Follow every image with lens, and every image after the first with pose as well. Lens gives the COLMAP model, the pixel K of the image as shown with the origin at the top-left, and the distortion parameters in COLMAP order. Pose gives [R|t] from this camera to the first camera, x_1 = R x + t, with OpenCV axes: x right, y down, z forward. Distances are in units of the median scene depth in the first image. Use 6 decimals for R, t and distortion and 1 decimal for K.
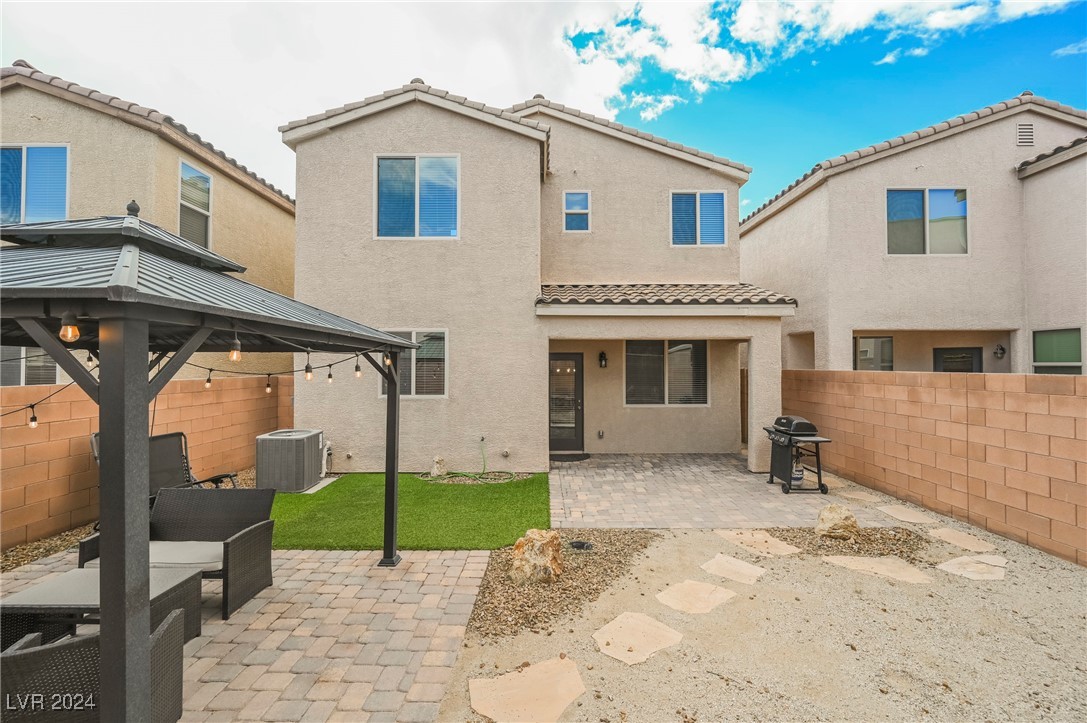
lens RADIAL K [[427.2, 0, 544.1], [0, 427.2, 360.9], [0, 0, 1]] dist [0.000456, -0.000009]
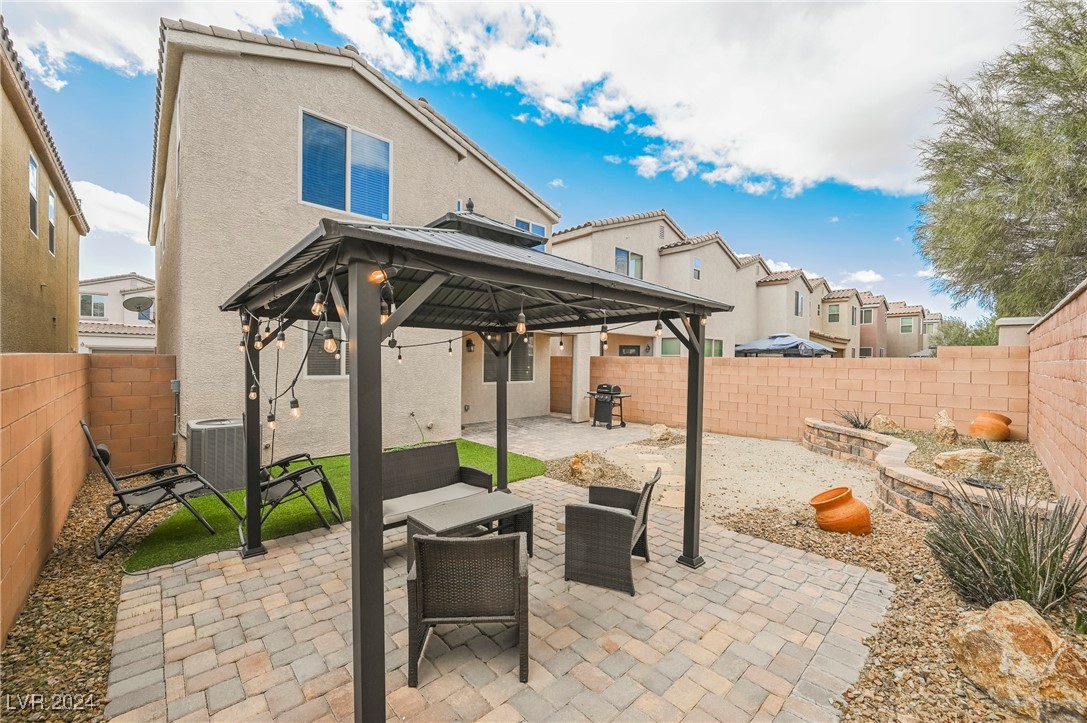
lens RADIAL K [[427.3, 0, 551.8], [0, 427.3, 357.0], [0, 0, 1]] dist [0.020806, -0.000033]
pose [[0.720646, 0.013712, 0.693167, -0.635133], [-0.022636, 0.999737, 0.003757, 0.024441], [-0.692933, -0.018398, 0.720767, -0.028898]]
